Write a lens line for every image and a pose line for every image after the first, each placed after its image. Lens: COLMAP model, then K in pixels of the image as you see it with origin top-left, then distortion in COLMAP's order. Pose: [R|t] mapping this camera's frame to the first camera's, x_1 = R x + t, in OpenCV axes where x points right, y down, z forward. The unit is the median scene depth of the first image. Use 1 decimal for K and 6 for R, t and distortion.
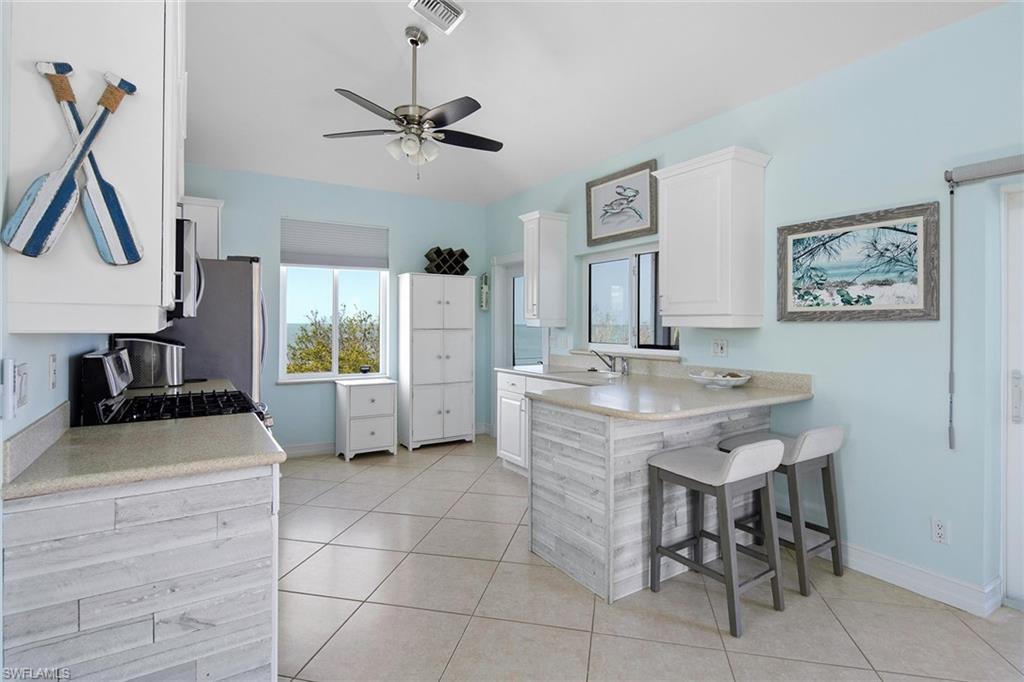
lens RADIAL K [[507.7, 0, 506.9], [0, 507.7, 321.6], [0, 0, 1]] dist [0.001557, 0.000253]
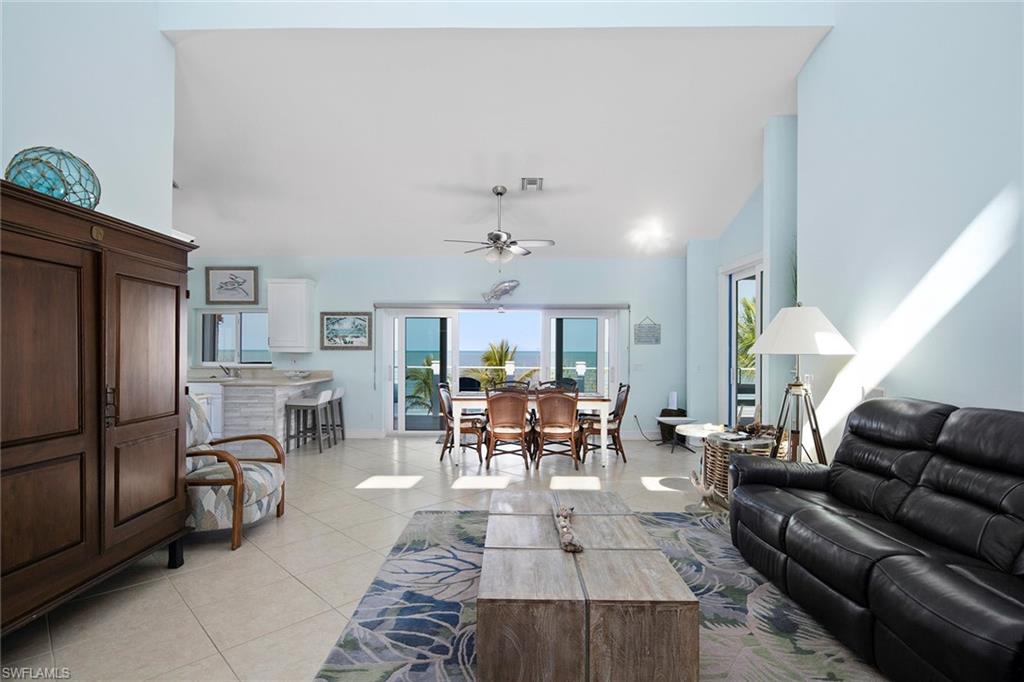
lens RADIAL K [[505.6, 0, 508.8], [0, 505.6, 349.5], [0, 0, 1]] dist [0.001743, 0.000027]
pose [[0.538041, 0.000241, 0.842919, -1.090348], [-0.007073, 0.999966, 0.004229, -0.019024], [-0.842889, -0.008237, 0.538024, -1.146402]]
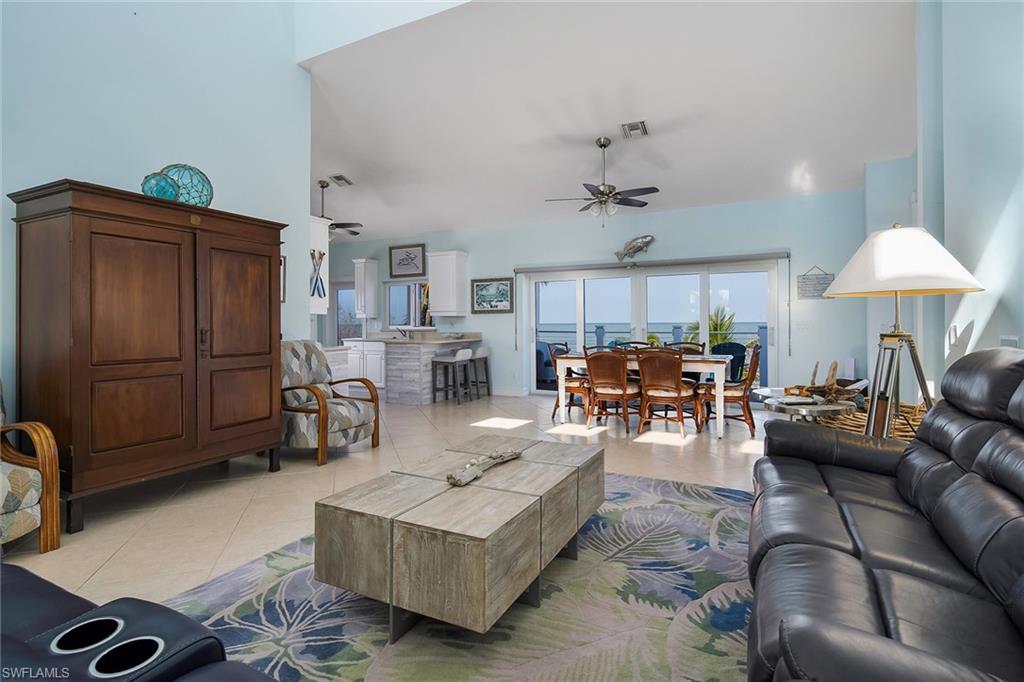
lens RADIAL K [[507.7, 0, 506.9], [0, 507.7, 321.6], [0, 0, 1]] dist [0.001557, 0.000253]
pose [[0.859863, -0.007837, 0.510464, -0.730614], [0.007246, 0.999969, 0.003146, 0.036101], [-0.510473, 0.000994, 0.859893, -1.514528]]
